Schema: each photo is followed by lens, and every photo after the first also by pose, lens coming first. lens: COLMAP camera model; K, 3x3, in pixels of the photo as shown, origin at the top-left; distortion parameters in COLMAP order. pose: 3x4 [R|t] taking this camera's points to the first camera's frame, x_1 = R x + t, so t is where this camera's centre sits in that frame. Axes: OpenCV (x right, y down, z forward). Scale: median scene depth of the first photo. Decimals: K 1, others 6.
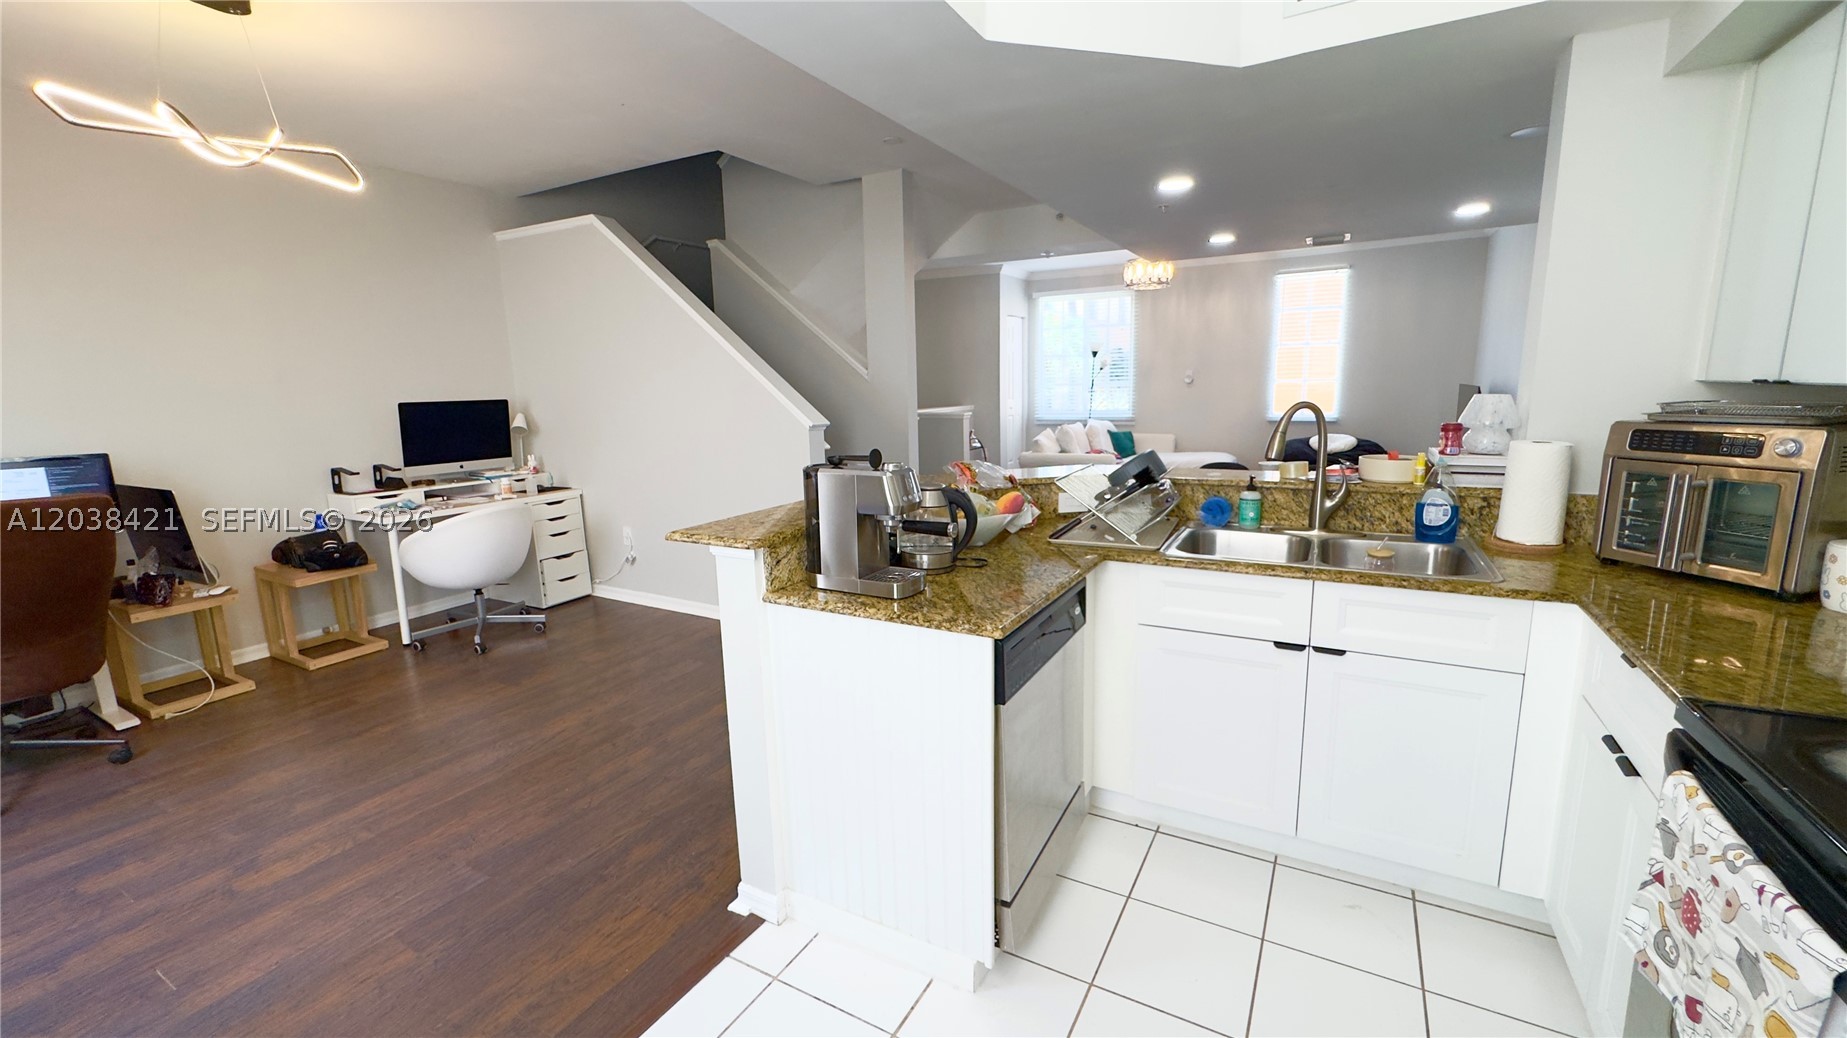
lens RADIAL K [[734.8, 0, 922.7], [0, 734.8, 517.1], [0, 0, 1]] dist [-0.005094, 0.001063]
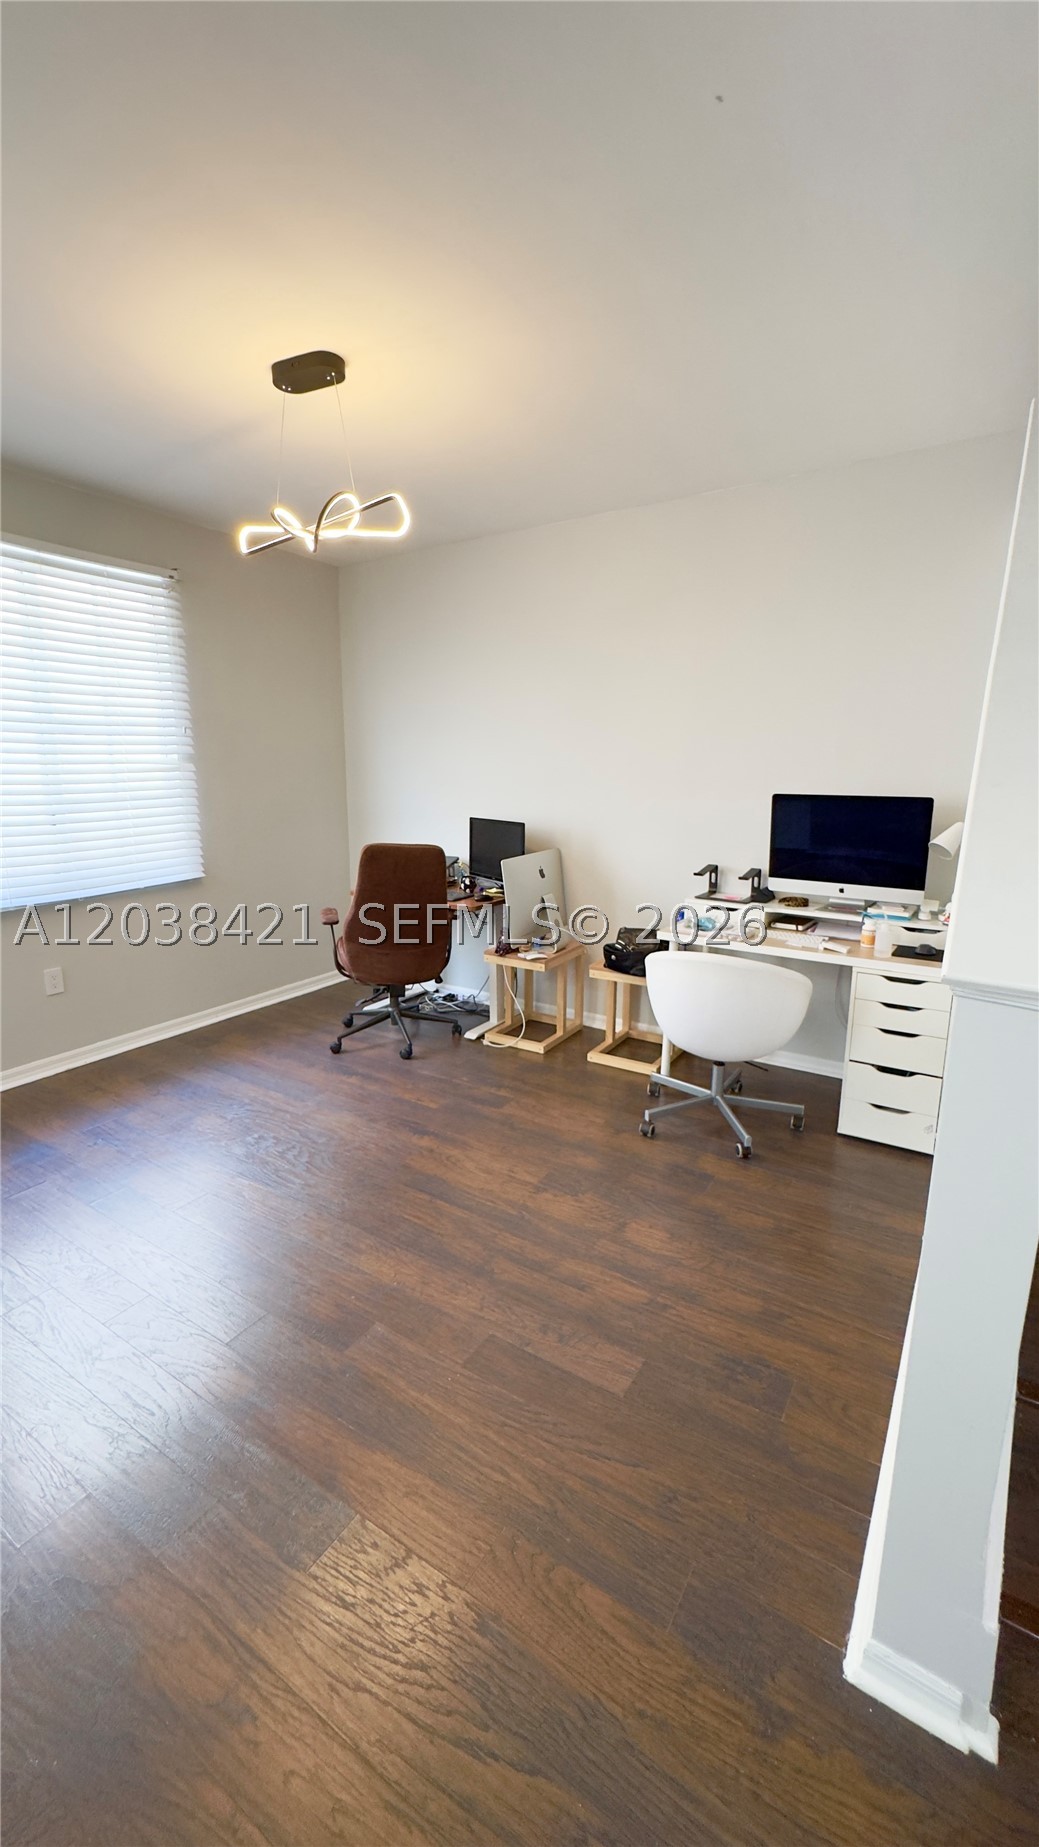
lens RADIAL K [[734.8, 0, 518.0], [0, 734.8, 924.8], [0, 0, 1]] dist [-0.005094, 0.001063]
pose [[-0.053730, 0.223675, -0.973182, 0.087652], [-0.185434, 0.955402, 0.229827, -0.171473], [0.981187, 0.192810, -0.009857, 0.864339]]
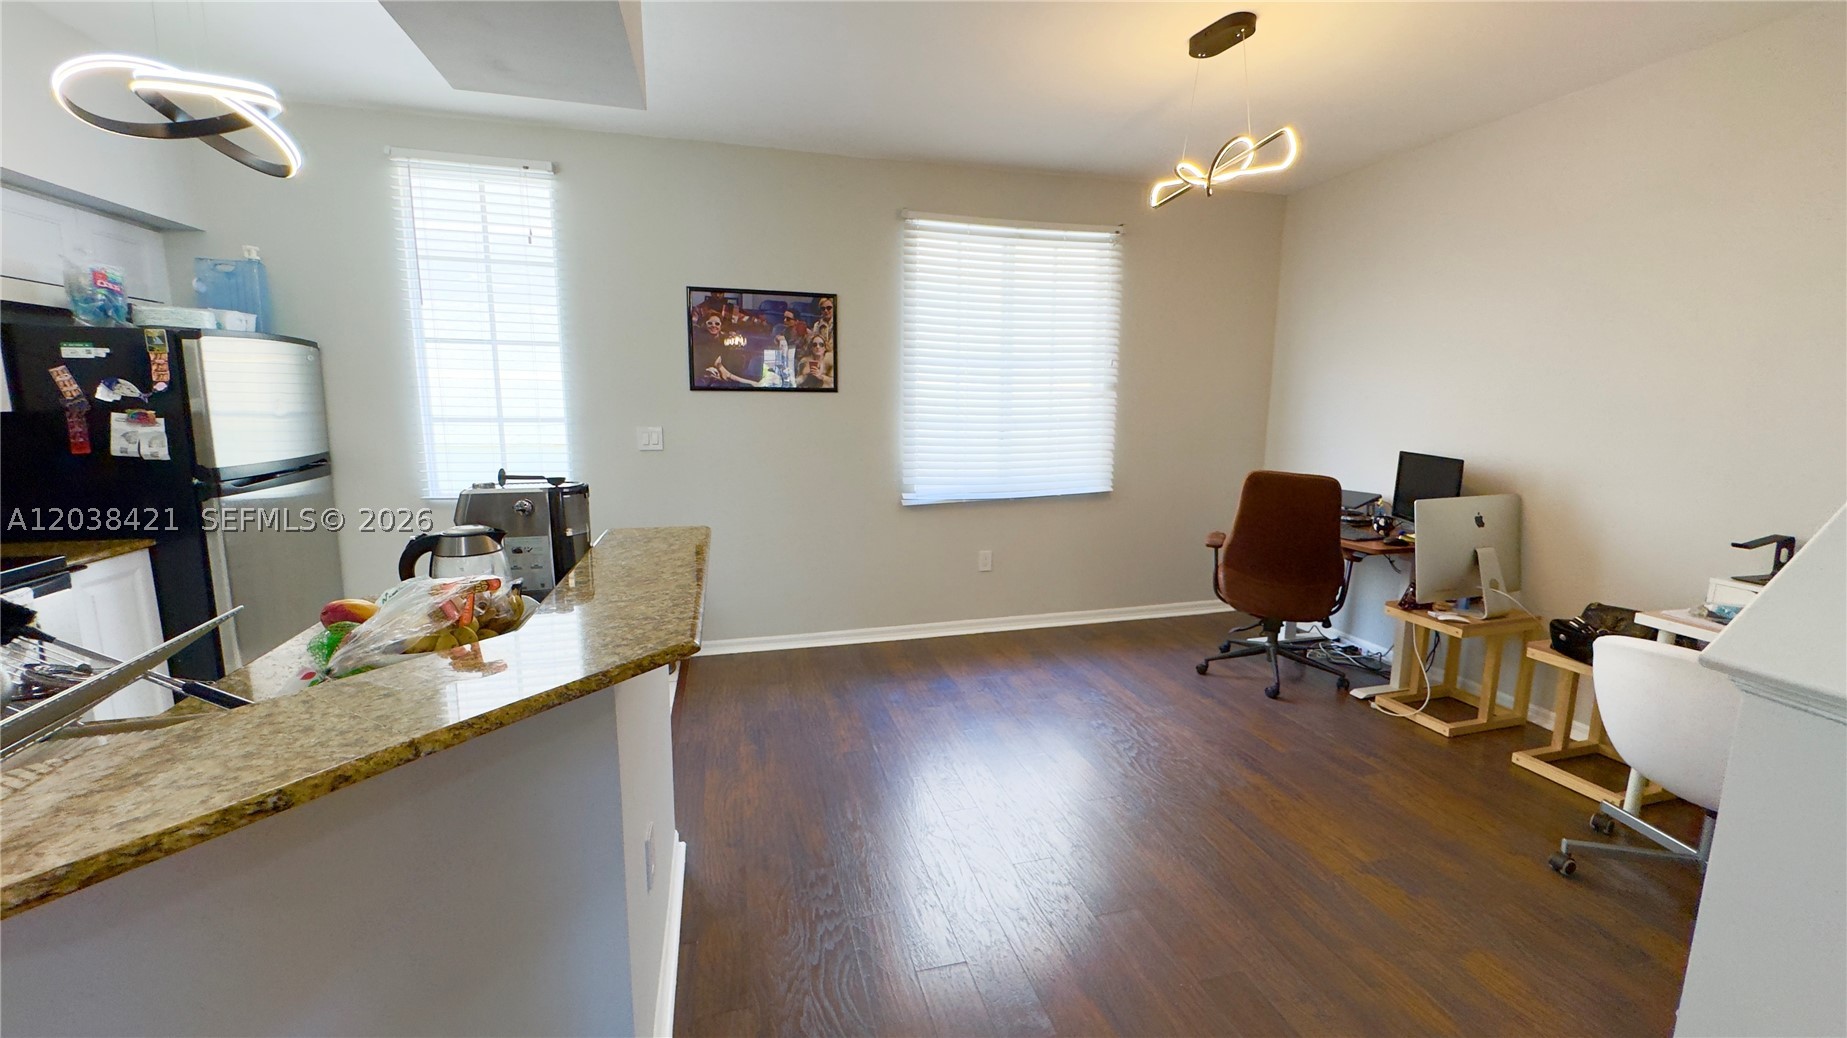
lens RADIAL K [[734.8, 0, 927.5], [0, 734.8, 514.2], [0, 0, 1]] dist [-0.005094, 0.001063]
pose [[-0.708326, 0.125099, -0.694712, 0.109006], [-0.122511, 0.947448, 0.295522, -0.189724], [0.695173, 0.294436, -0.655776, 0.979915]]
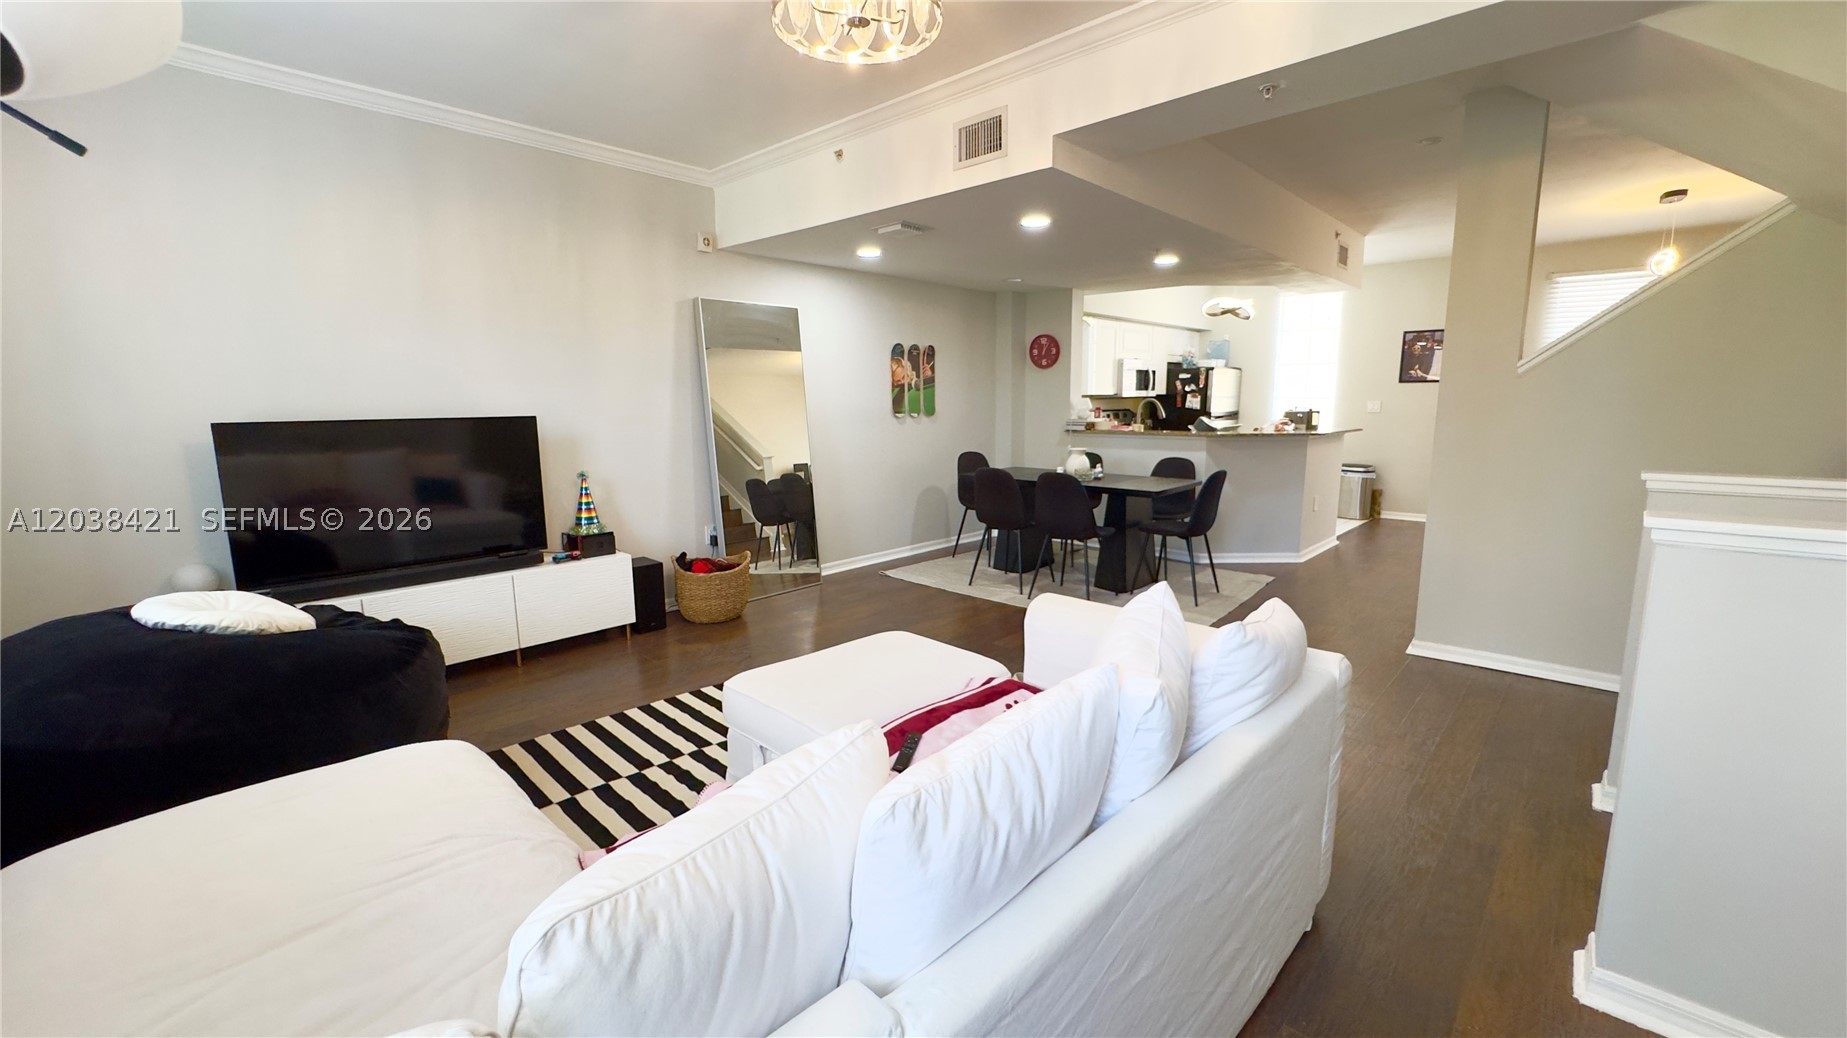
lens RADIAL K [[734.8, 0, 920.3], [0, 734.8, 507.0], [0, 0, 1]] dist [-0.005094, 0.001063]
pose [[-0.968705, -0.006924, 0.248118, 0.195661], [0.073471, 0.946819, 0.313266, -0.259414], [-0.237092, 0.321692, -0.916680, 1.388400]]
